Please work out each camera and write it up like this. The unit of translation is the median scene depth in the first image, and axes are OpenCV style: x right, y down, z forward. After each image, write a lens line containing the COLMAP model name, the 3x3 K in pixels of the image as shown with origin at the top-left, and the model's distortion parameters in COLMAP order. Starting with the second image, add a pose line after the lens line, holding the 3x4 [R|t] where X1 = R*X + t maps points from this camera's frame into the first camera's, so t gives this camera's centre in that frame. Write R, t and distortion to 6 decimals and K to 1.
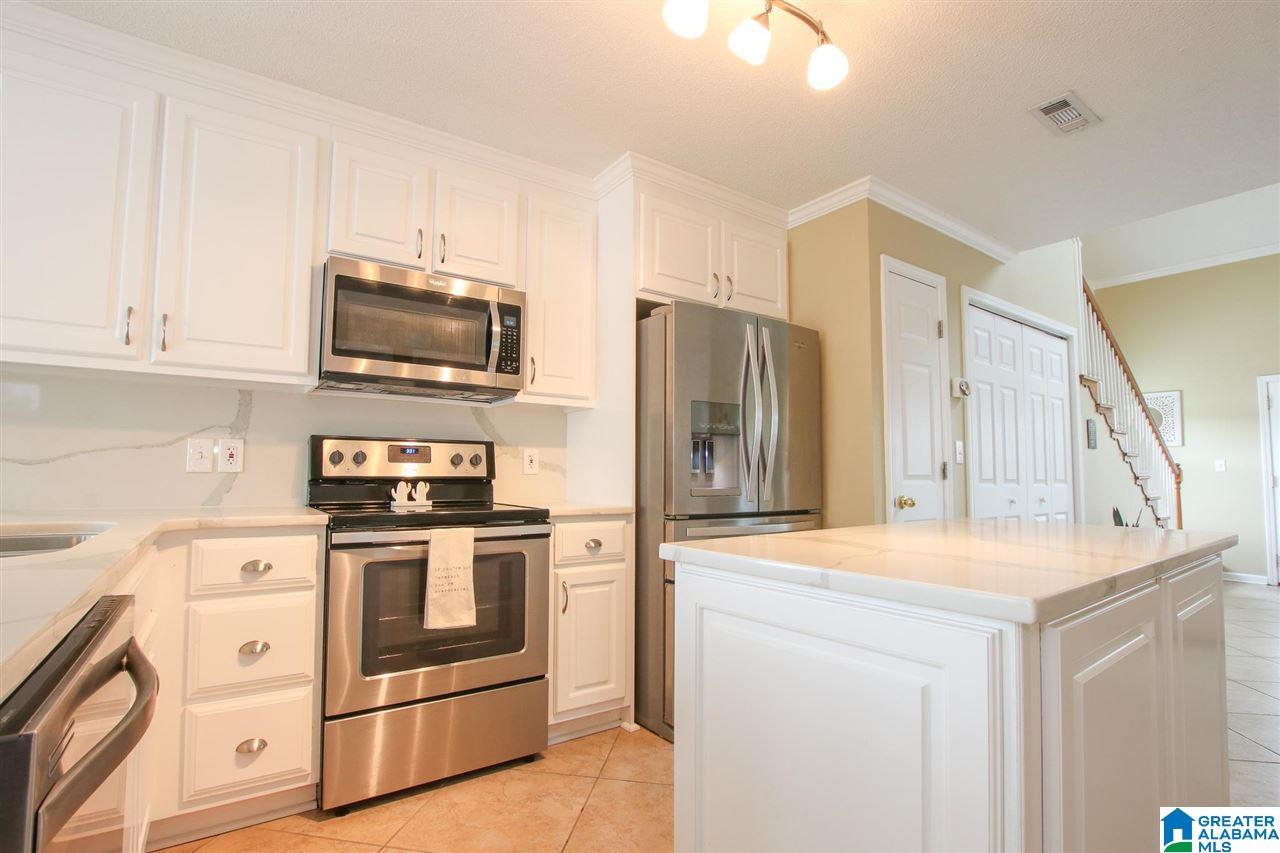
lens RADIAL K [[596.1, 0, 633.5], [0, 596.1, 438.9], [0, 0, 1]] dist [-0.034450, 0.008898]
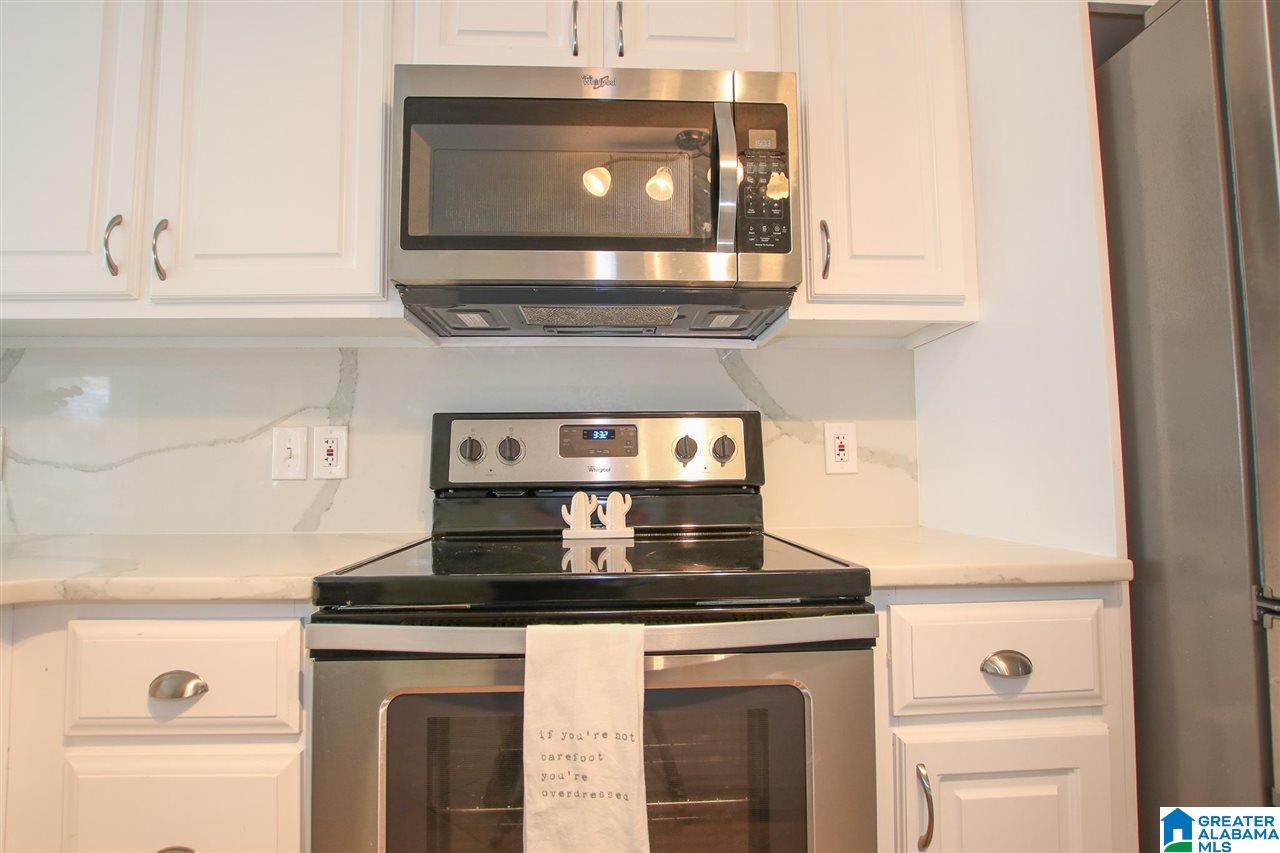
lens RADIAL K [[596.1, 0, 633.5], [0, 596.1, 438.9], [0, 0, 1]] dist [-0.034450, 0.008898]
pose [[0.844764, -0.044239, -0.533307, -0.061511], [0.045765, 0.998898, -0.010368, 0.032254], [0.533179, -0.015648, 0.845858, 0.572981]]
